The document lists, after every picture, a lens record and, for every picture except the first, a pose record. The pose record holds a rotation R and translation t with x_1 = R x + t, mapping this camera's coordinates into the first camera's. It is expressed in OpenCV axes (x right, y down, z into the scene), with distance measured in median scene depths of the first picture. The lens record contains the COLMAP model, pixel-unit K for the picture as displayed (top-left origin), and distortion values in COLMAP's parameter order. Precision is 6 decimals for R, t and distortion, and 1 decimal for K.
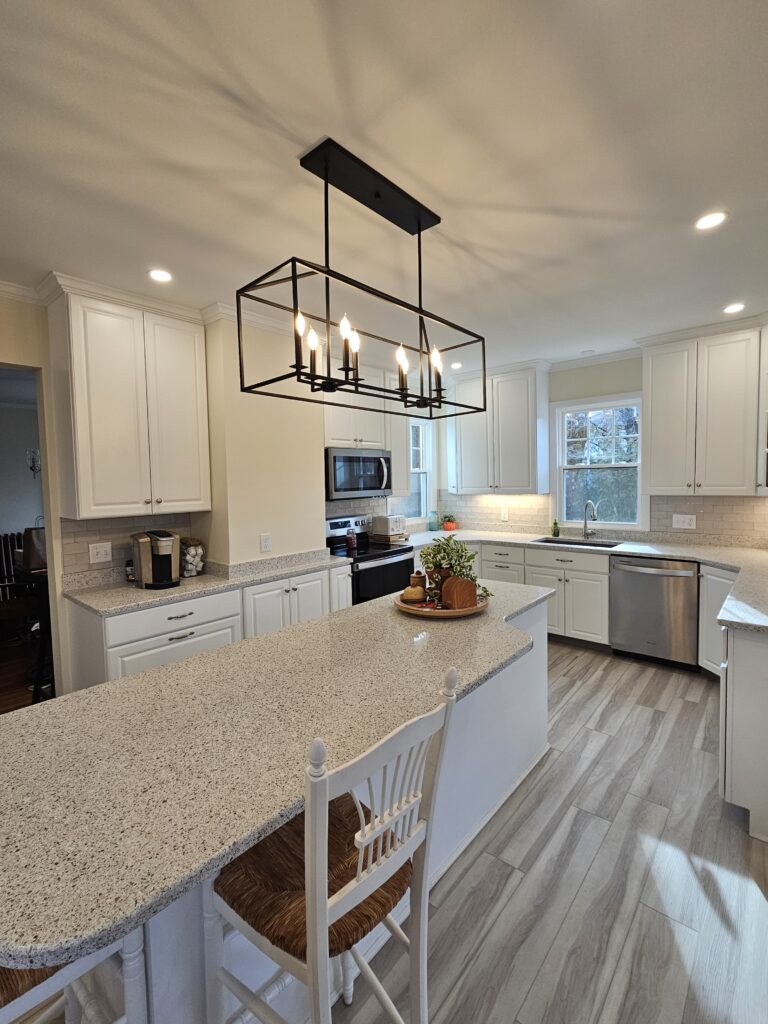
lens RADIAL K [[461.9, 0, 386.8], [0, 461.9, 507.0], [0, 0, 1]] dist [0.000991, 0.001039]
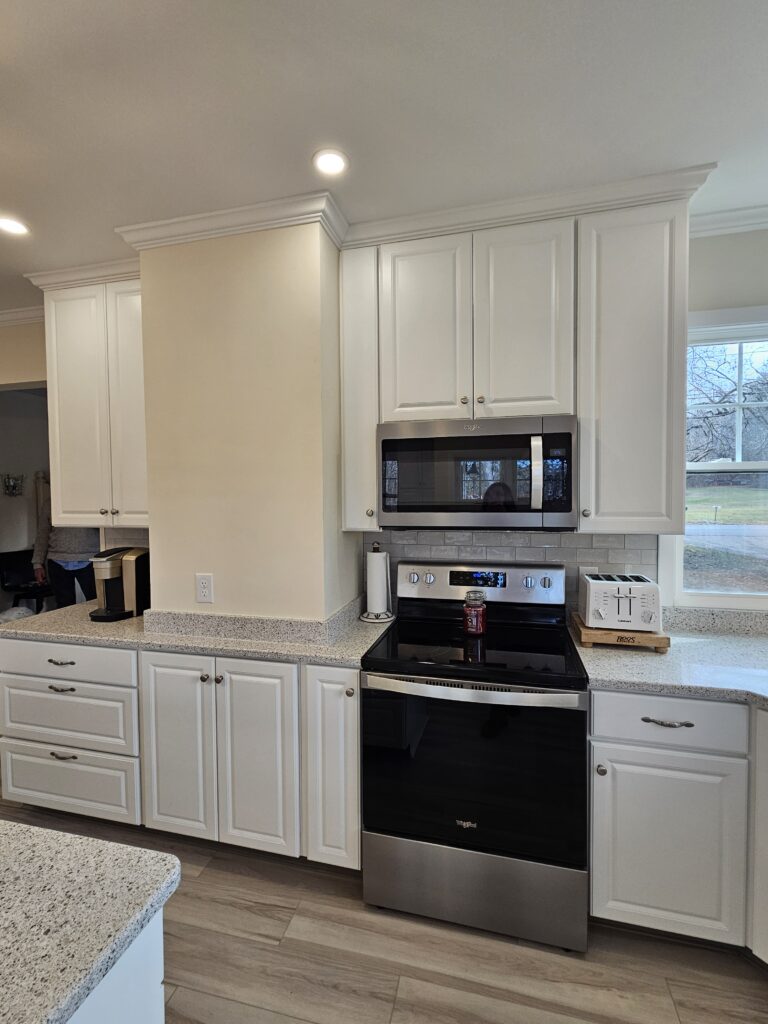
lens RADIAL K [[461.8, 0, 388.8], [0, 461.8, 506.7], [0, 0, 1]] dist [0.000589, 0.000131]
pose [[0.453669, 0.045567, -0.890004, 0.349721], [-0.057752, 0.998096, 0.021663, -0.052501], [0.889297, 0.041572, 0.455437, 0.826093]]
